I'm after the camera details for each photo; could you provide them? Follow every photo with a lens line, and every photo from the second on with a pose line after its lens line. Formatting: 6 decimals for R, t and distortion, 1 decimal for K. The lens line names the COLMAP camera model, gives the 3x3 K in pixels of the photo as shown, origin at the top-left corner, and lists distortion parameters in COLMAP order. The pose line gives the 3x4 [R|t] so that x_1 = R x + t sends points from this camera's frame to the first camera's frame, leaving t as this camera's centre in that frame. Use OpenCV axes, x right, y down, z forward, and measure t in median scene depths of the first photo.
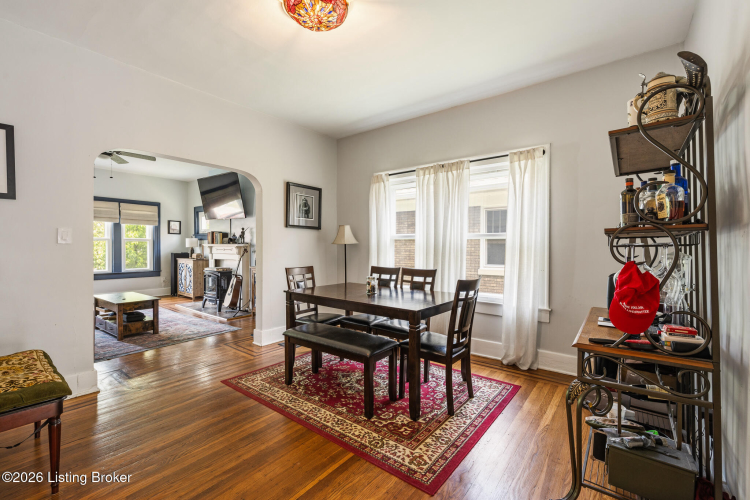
lens RADIAL K [[320.7, 0, 375.2], [0, 320.7, 250.0], [0, 0, 1]] dist [0.000124, 0.000087]
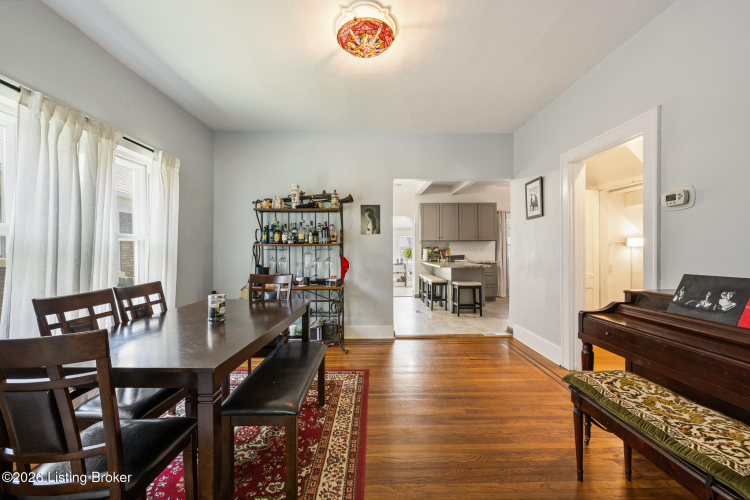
lens RADIAL K [[305.1, 0, 377.8], [0, 305.1, 248.6], [0, 0, 1]] dist [-0.002982, -0.000146]
pose [[-0.633939, 0.001210, 0.773382, -0.350822], [0.006774, 0.999969, 0.003988, -0.007036], [-0.773353, 0.007767, -0.633928, 0.555762]]
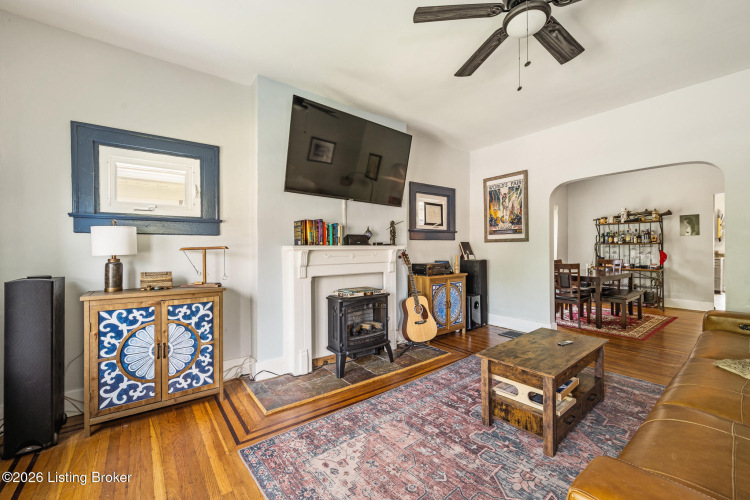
lens RADIAL K [[305.1, 0, 375.6], [0, 305.1, 249.4], [0, 0, 1]] dist [-0.002982, -0.000146]
pose [[0.249896, -0.009934, 0.968222, -0.352860], [0.016640, 0.999844, 0.005964, -0.007062], [-0.968130, 0.014621, 0.250022, 0.556718]]
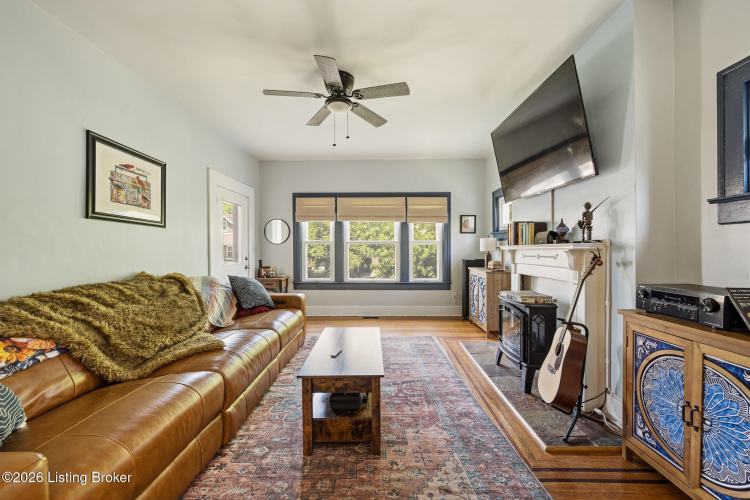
lens RADIAL K [[305.1, 0, 372.7], [0, 305.1, 251.7], [0, 0, 1]] dist [-0.002982, -0.000146]
pose [[0.593995, -0.000027, -0.804468, -0.242512], [-0.004397, 0.999985, -0.003280, -0.005548], [0.804456, 0.005486, 0.593986, 0.510307]]
